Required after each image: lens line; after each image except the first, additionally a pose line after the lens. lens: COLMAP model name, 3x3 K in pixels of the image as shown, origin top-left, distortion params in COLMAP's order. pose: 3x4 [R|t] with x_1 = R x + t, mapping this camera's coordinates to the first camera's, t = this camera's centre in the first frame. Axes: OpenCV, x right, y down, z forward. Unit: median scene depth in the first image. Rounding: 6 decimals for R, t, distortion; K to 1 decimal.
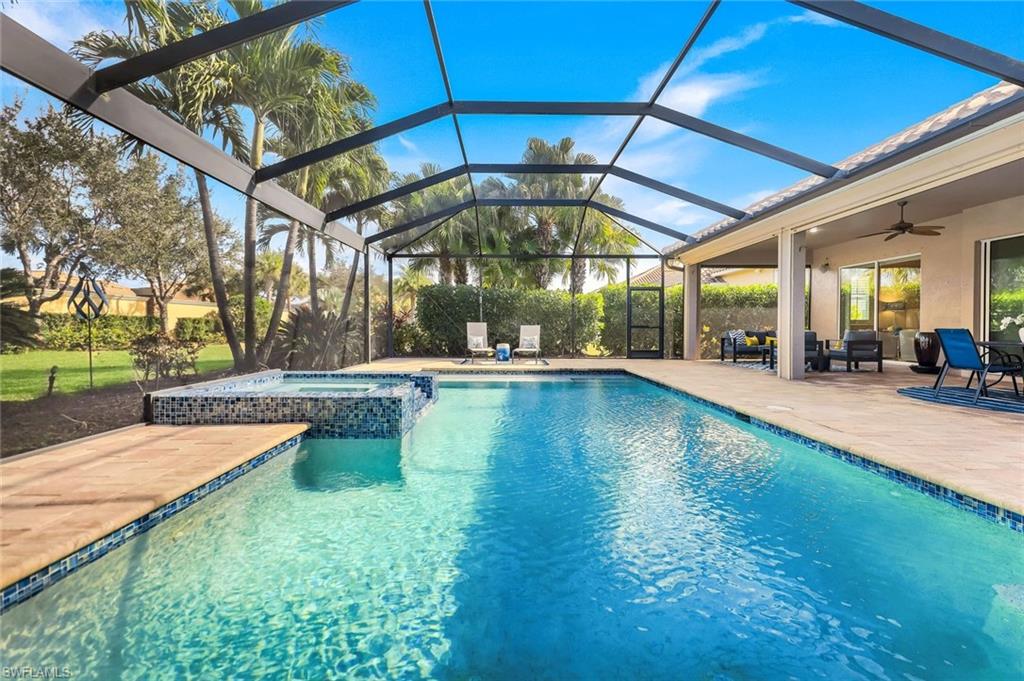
lens RADIAL K [[462.3, 0, 510.3], [0, 462.3, 330.7], [0, 0, 1]] dist [-0.001885, -0.000605]
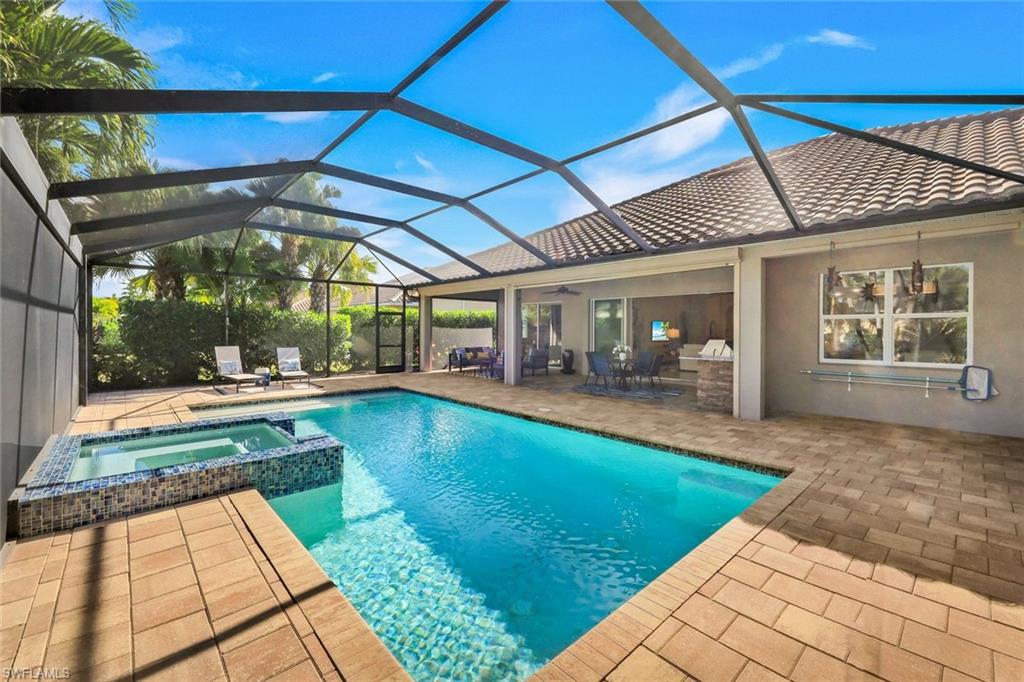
lens RADIAL K [[436.2, 0, 506.9], [0, 436.2, 327.8], [0, 0, 1]] dist [-0.003763, -0.000646]
pose [[0.740122, -0.000809, 0.672472, -0.360715], [0.002660, 0.999995, -0.001725, -0.077481], [-0.672467, 0.003065, 0.740121, -0.038252]]
